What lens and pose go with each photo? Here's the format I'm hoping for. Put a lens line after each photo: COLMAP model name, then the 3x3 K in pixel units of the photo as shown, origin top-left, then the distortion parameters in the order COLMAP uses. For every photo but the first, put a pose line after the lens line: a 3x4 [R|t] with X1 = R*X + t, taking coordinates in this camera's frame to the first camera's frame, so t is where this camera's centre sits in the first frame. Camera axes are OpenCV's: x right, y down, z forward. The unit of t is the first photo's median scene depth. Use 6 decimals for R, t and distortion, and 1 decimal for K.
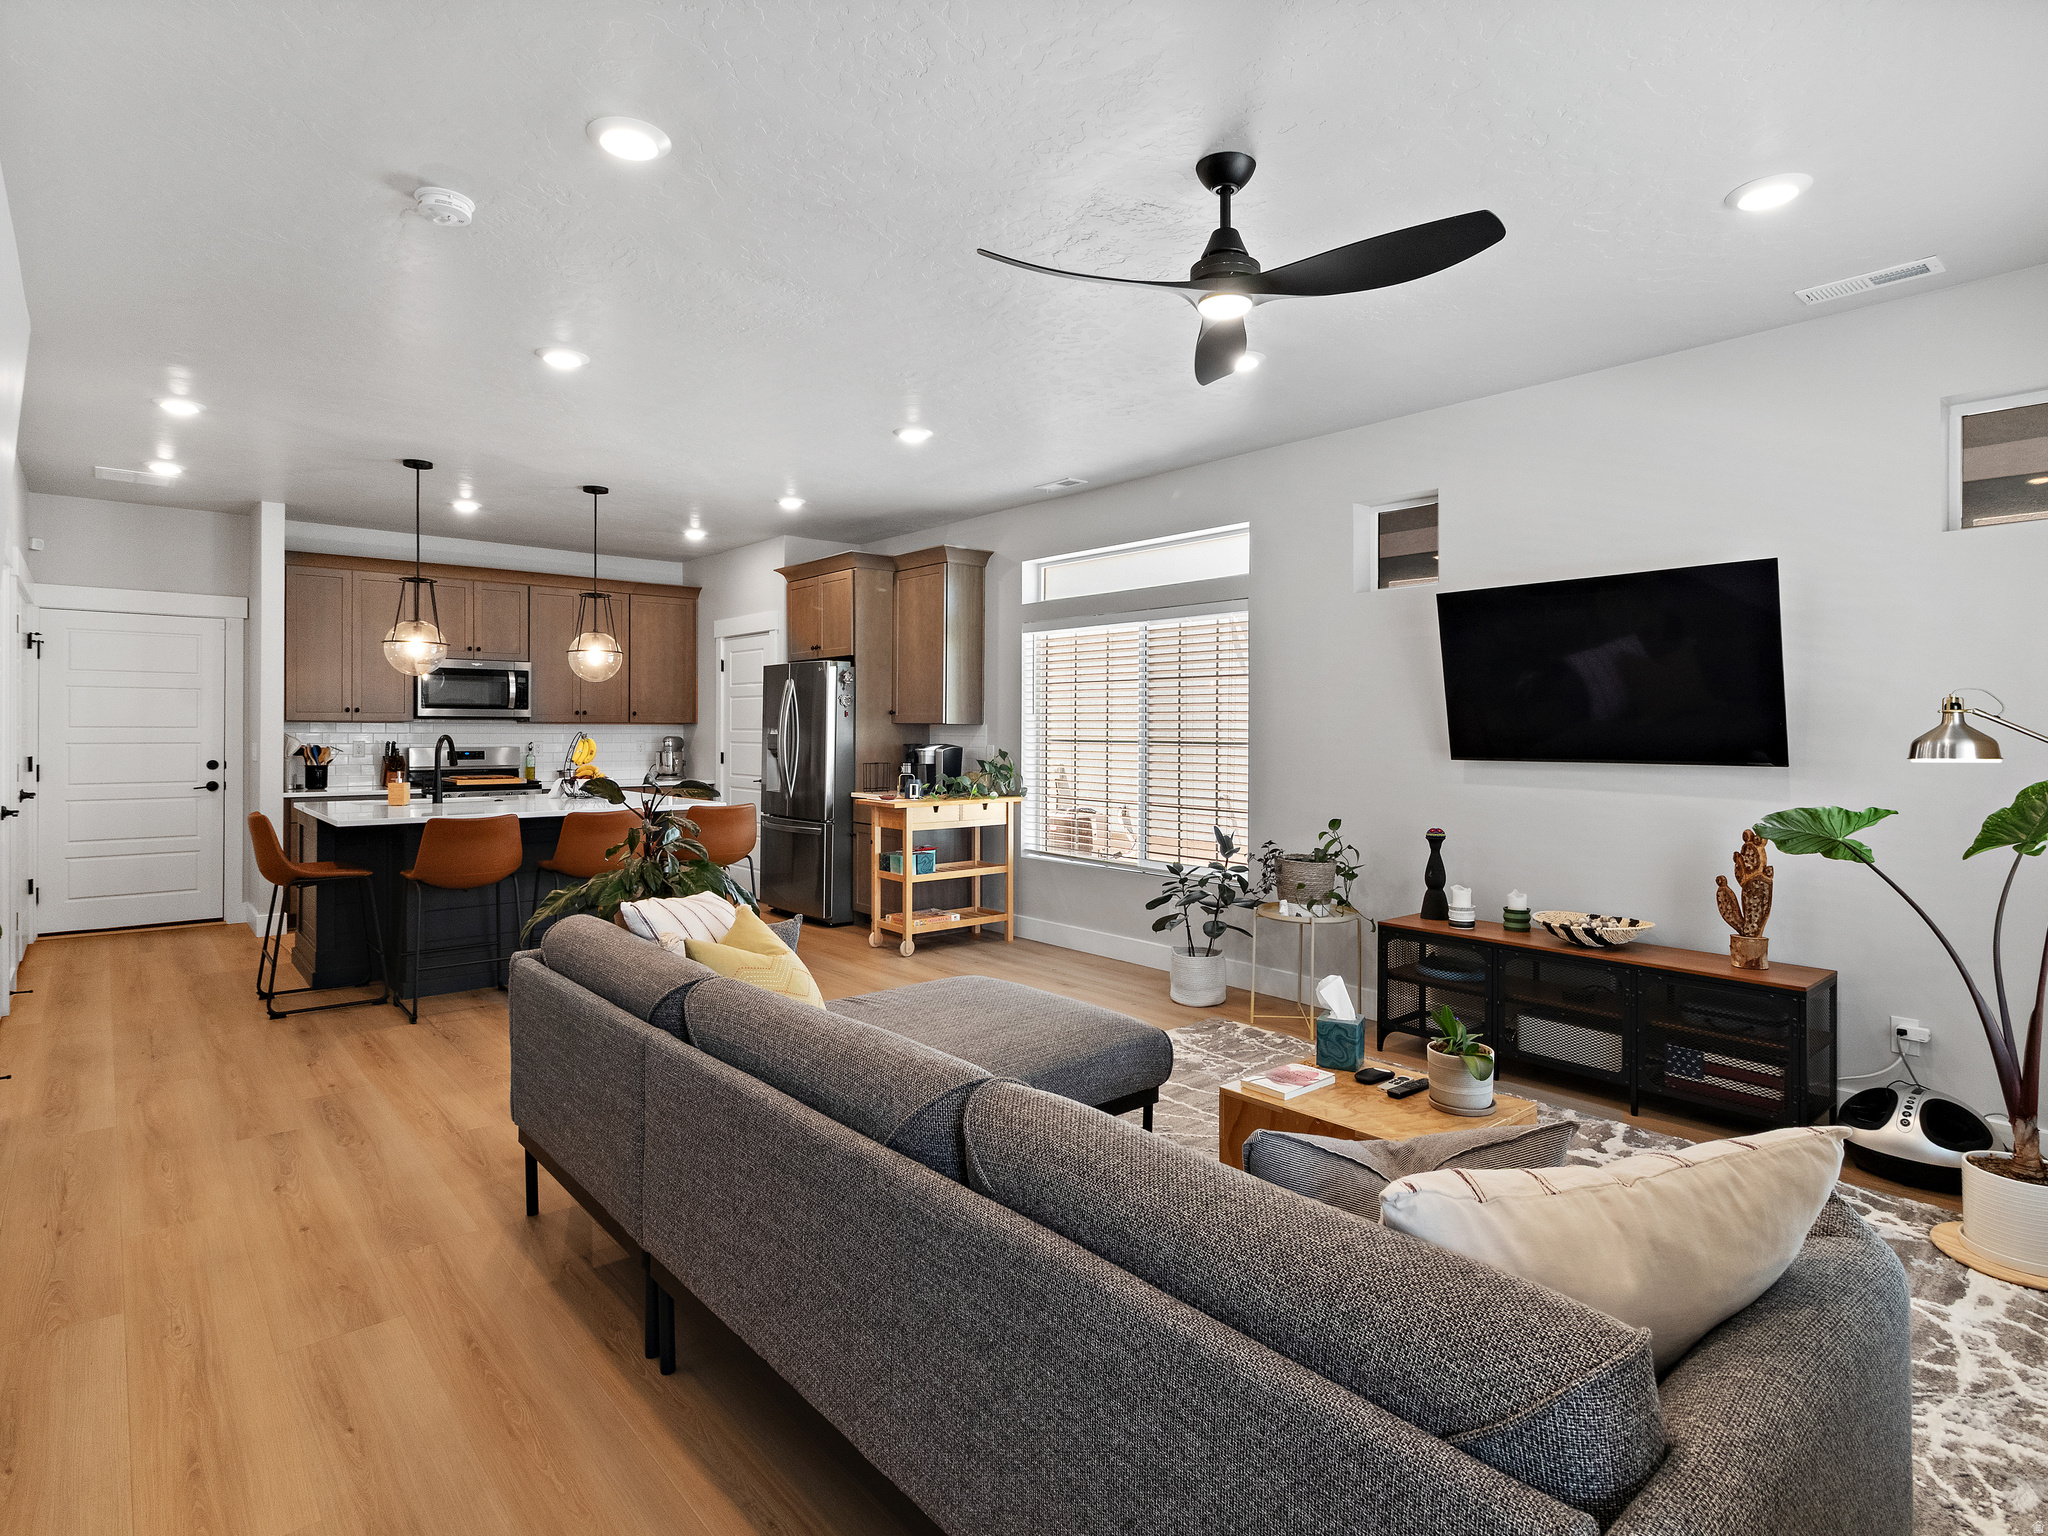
lens RADIAL K [[1112.1, 0, 1045.9], [0, 1112.1, 729.8], [0, 0, 1]] dist [0.003914, 0.002792]
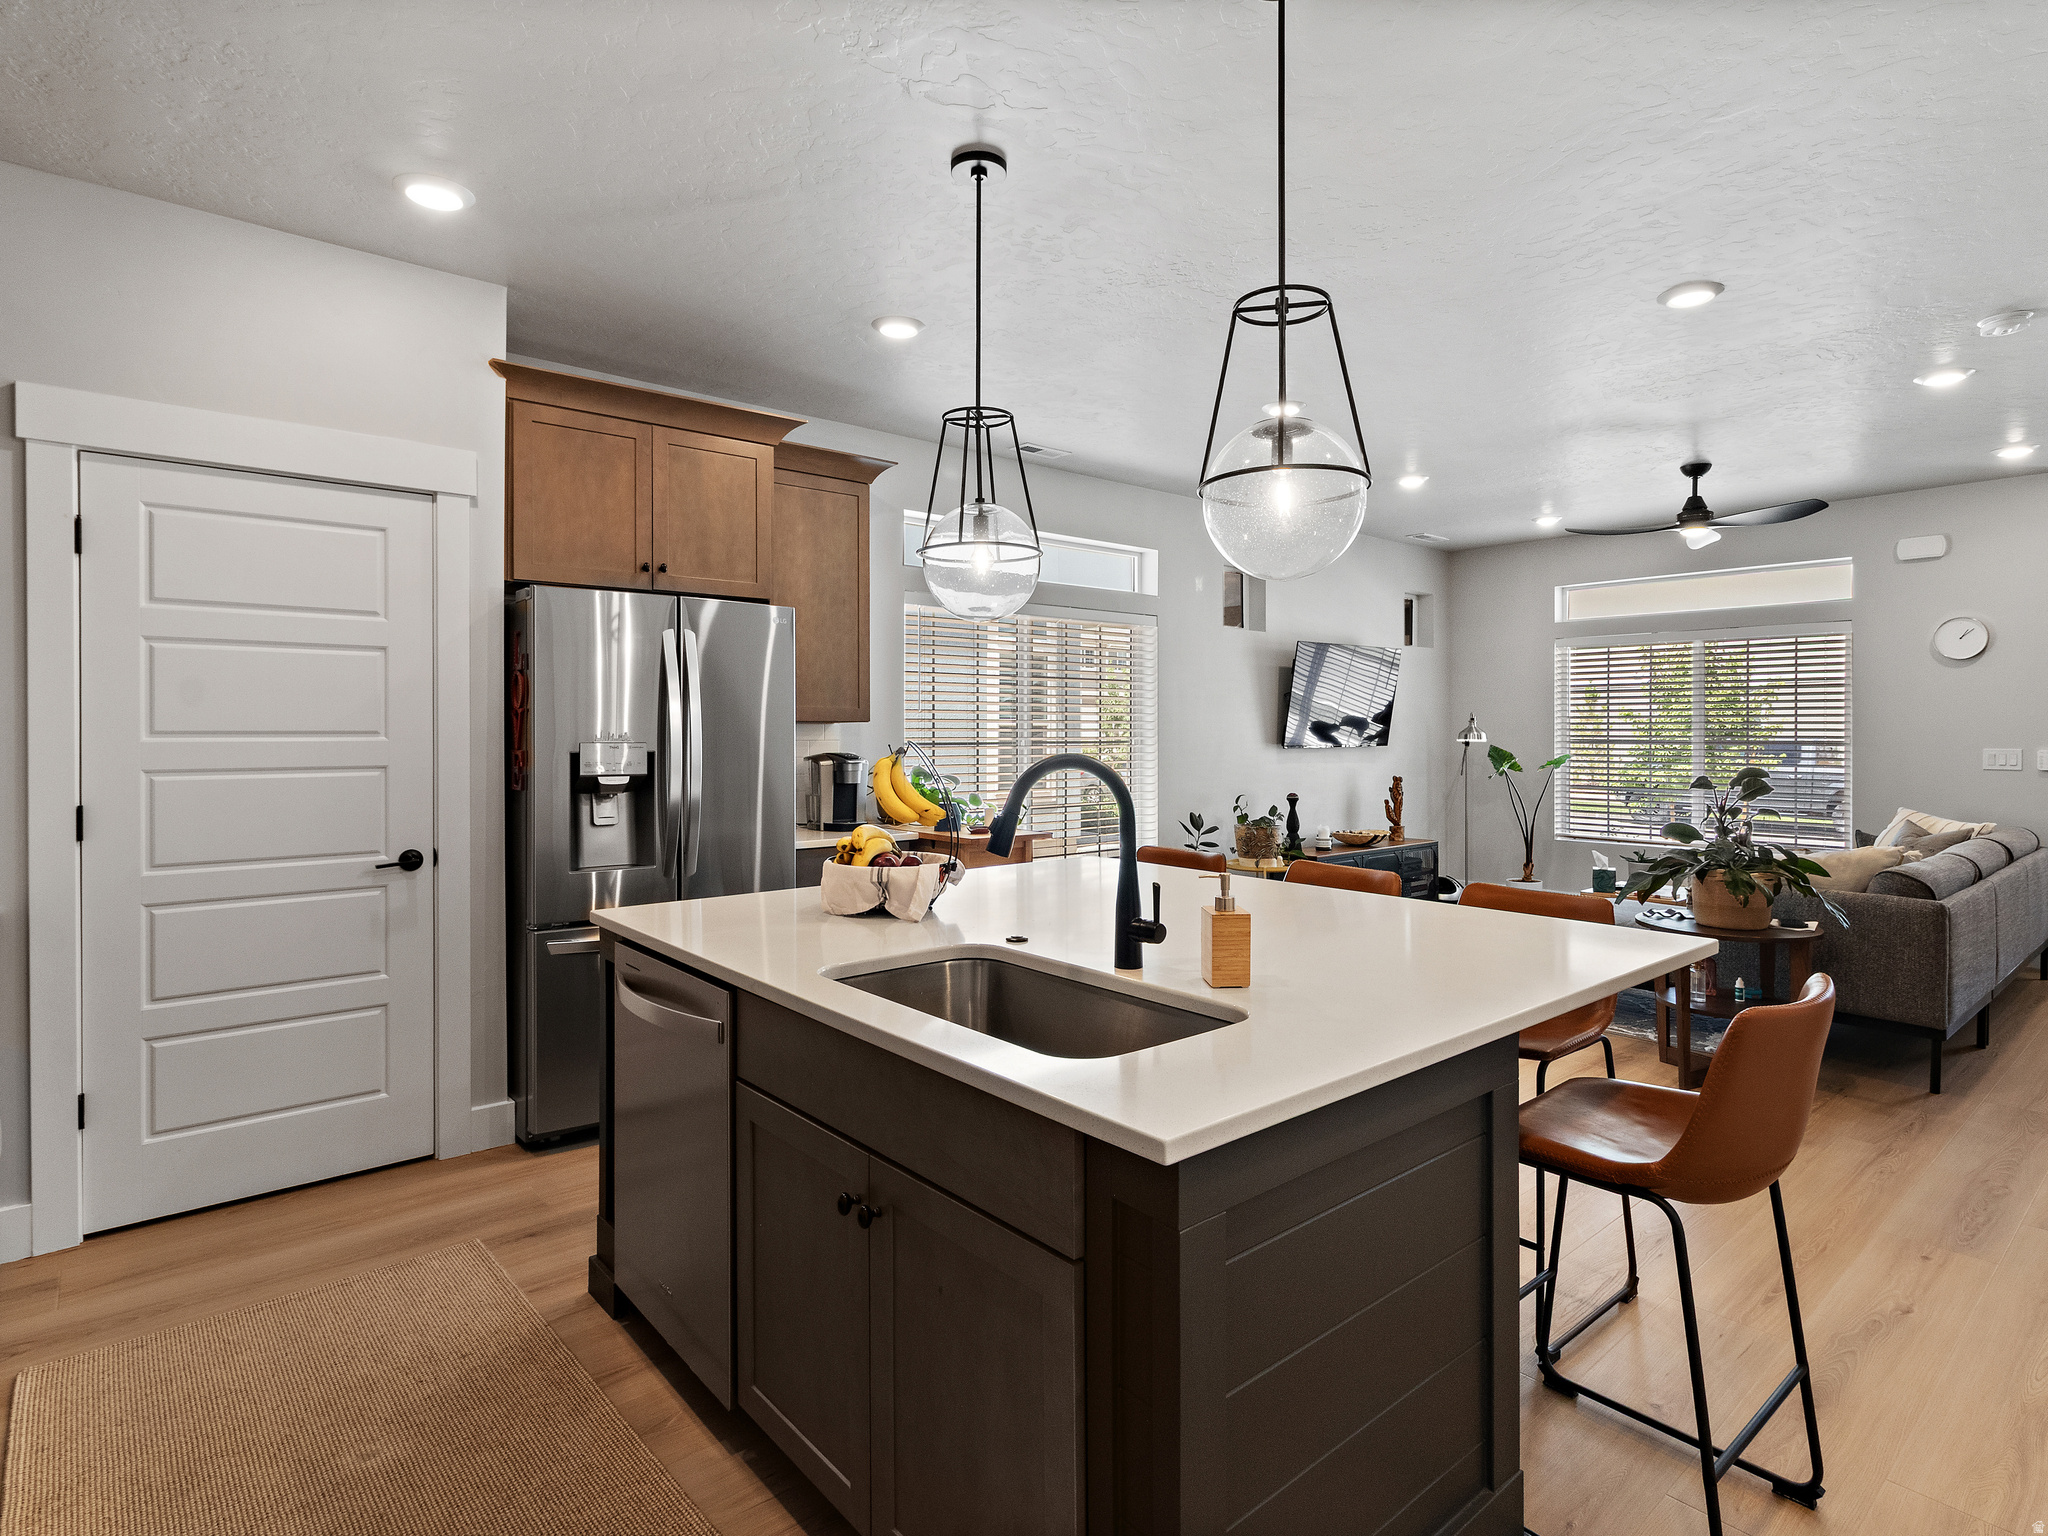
lens RADIAL K [[1112.1, 0, 1032.0], [0, 1112.1, 713.2], [0, 0, 1]] dist [0.003914, 0.002792]
pose [[-0.026257, 0.004053, 0.999647, -0.726530], [-0.006917, 0.999967, -0.004236, -0.008258], [-0.999631, -0.007026, -0.026228, 0.865185]]
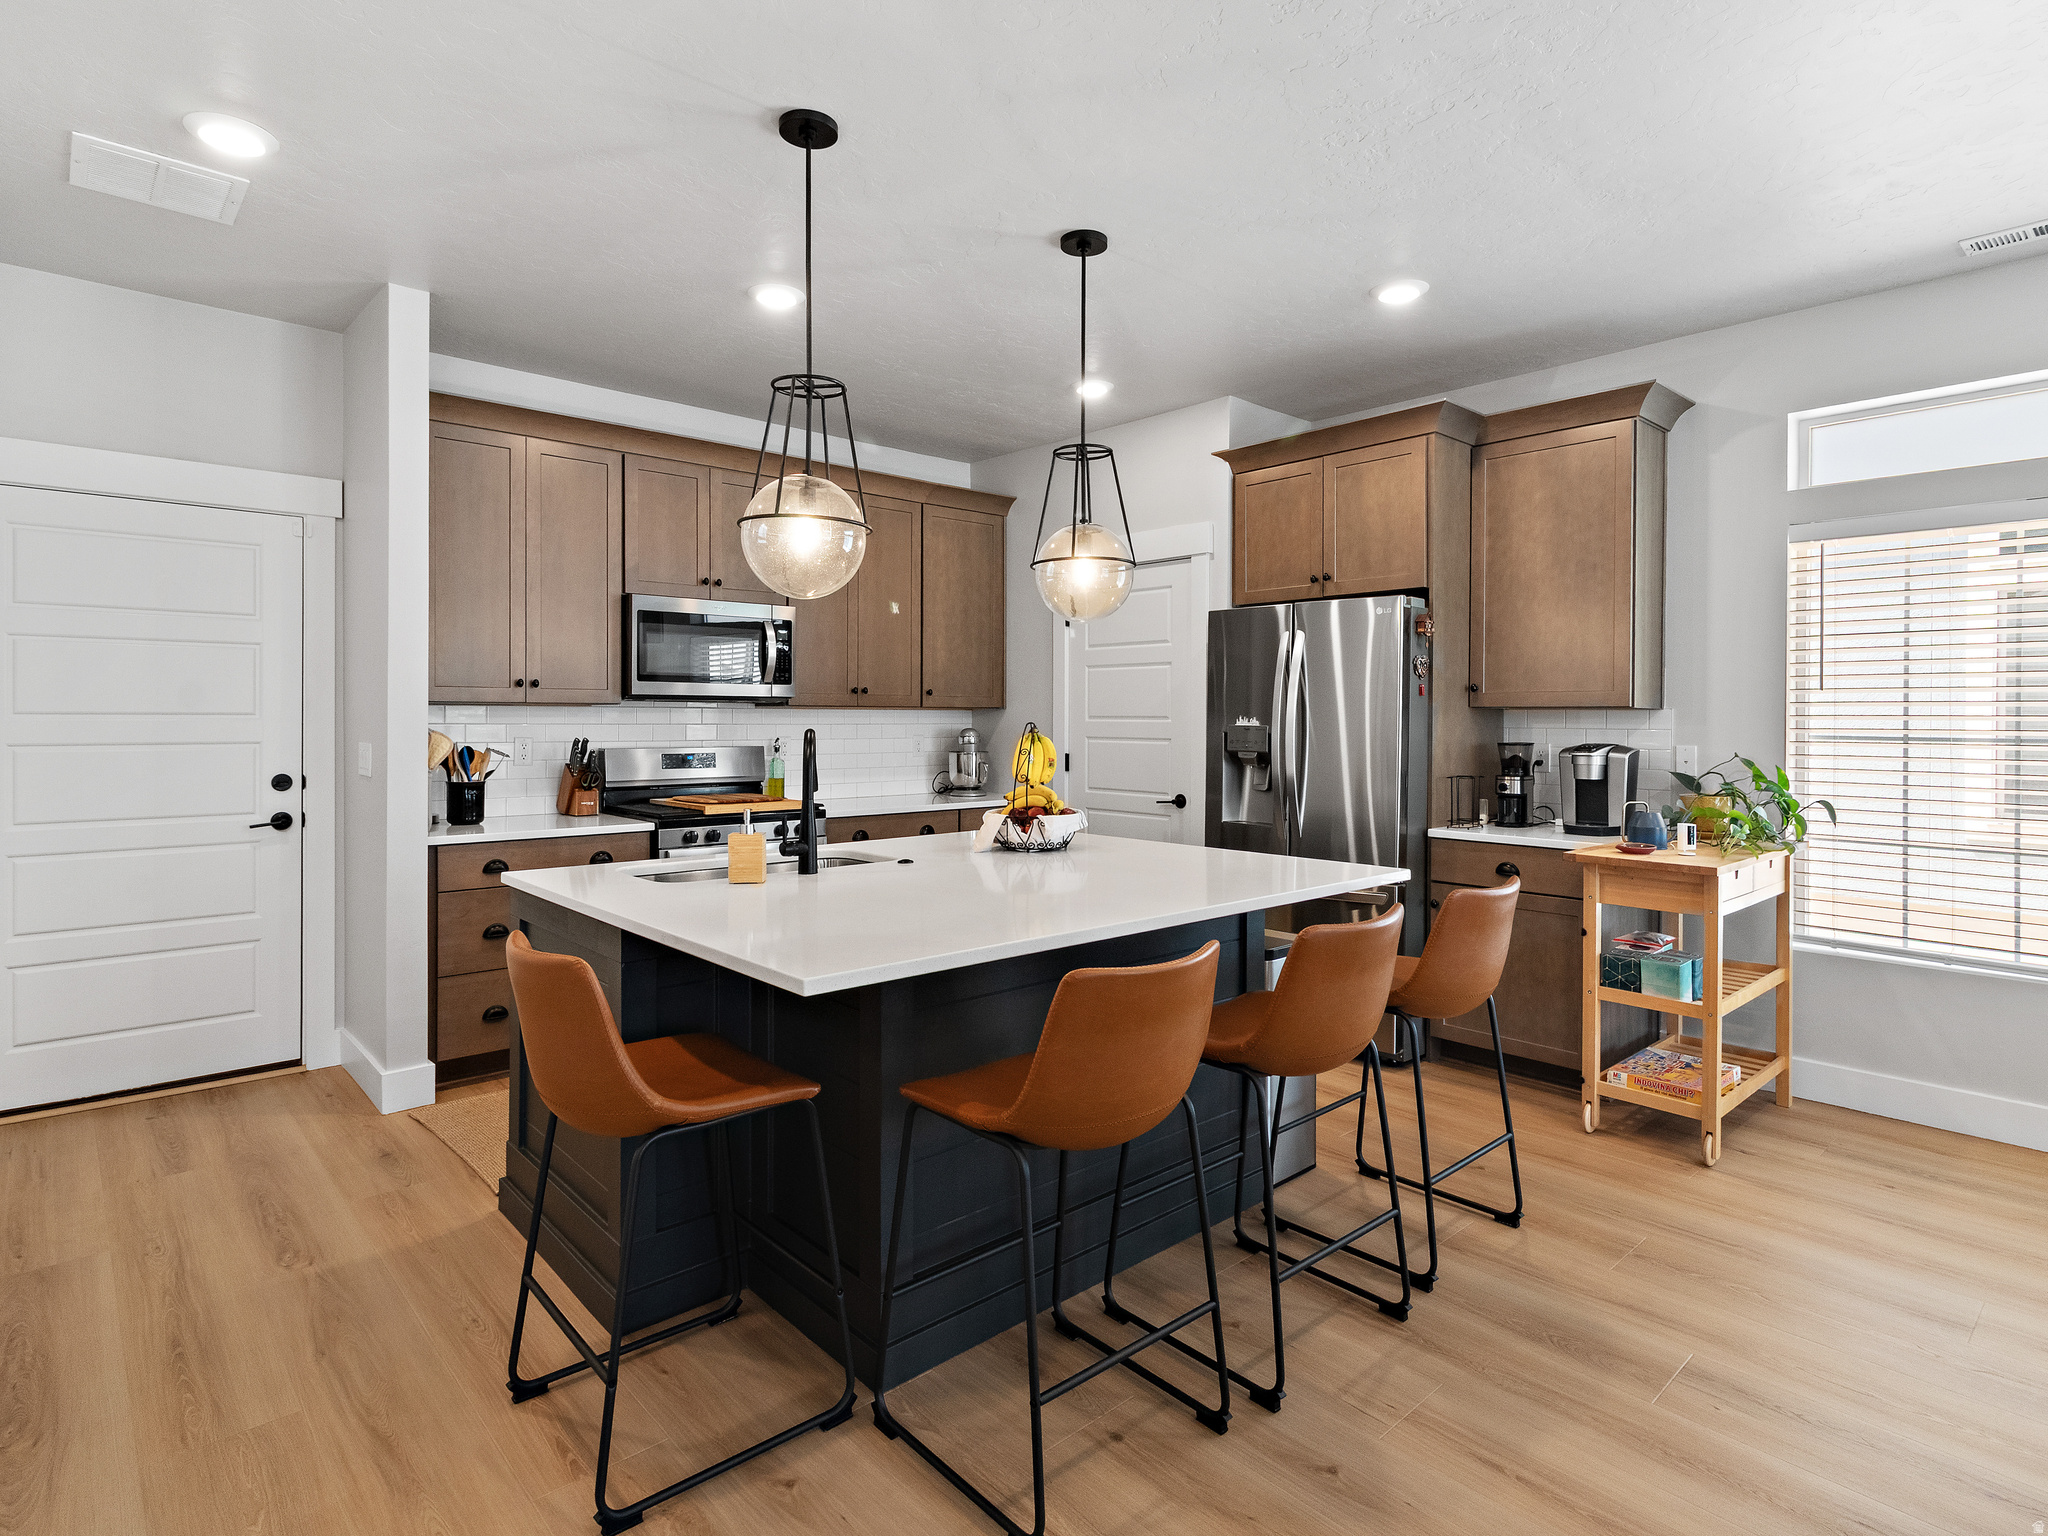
lens RADIAL K [[1112.1, 0, 1052.8], [0, 1112.1, 720.0], [0, 0, 1]] dist [0.003914, 0.002792]
pose [[0.999442, -0.000820, 0.033381, -0.377337], [0.000703, 0.999994, 0.003510, -0.001120], [-0.033384, -0.003485, 0.999437, 0.428546]]
